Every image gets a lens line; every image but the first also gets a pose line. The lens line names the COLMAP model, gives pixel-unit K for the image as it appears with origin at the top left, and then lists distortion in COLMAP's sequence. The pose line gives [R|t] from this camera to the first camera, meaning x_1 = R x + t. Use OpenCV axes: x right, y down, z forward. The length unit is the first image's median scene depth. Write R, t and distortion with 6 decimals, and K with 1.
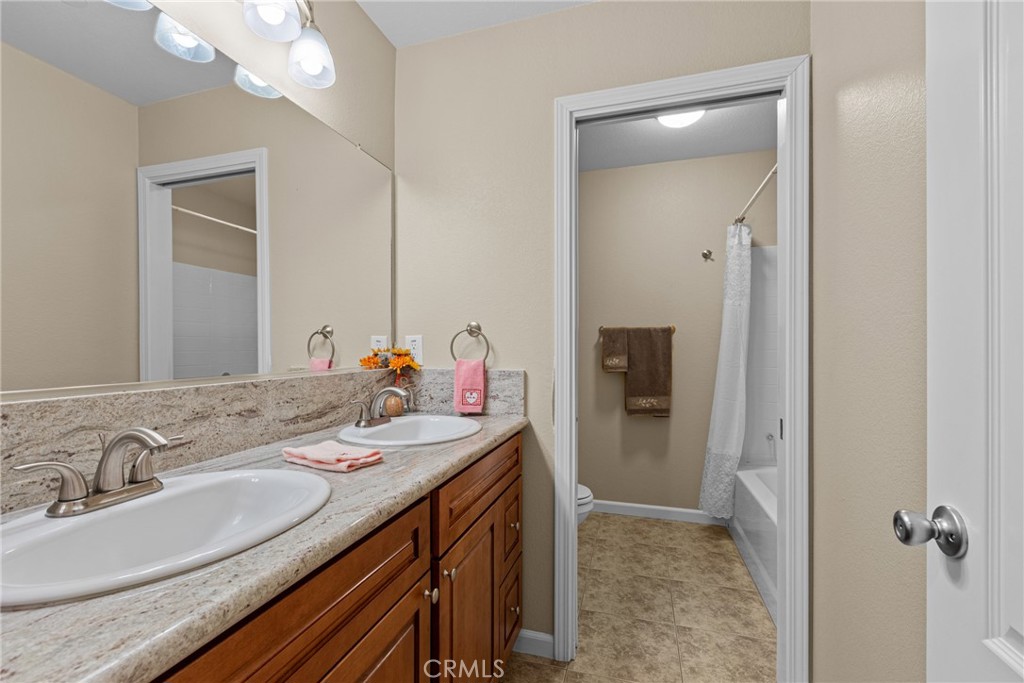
lens RADIAL K [[458.7, 0, 512.0], [0, 458.7, 341.5], [0, 0, 1]] dist [-0.000156, 0.000005]
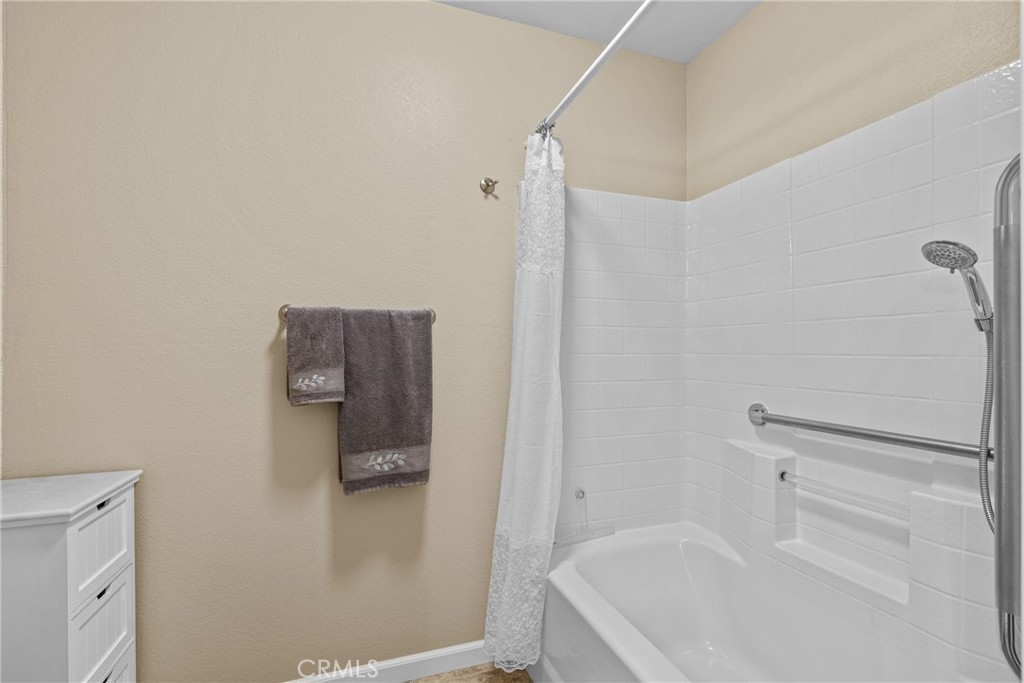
lens RADIAL K [[458.7, 0, 512.0], [0, 458.7, 341.5], [0, 0, 1]] dist [-0.000156, 0.000005]
pose [[0.812900, 0.001024, 0.582402, 0.117433], [-0.001777, 0.999998, 0.000722, 0.002837], [-0.582400, -0.001622, 0.812901, 0.518181]]
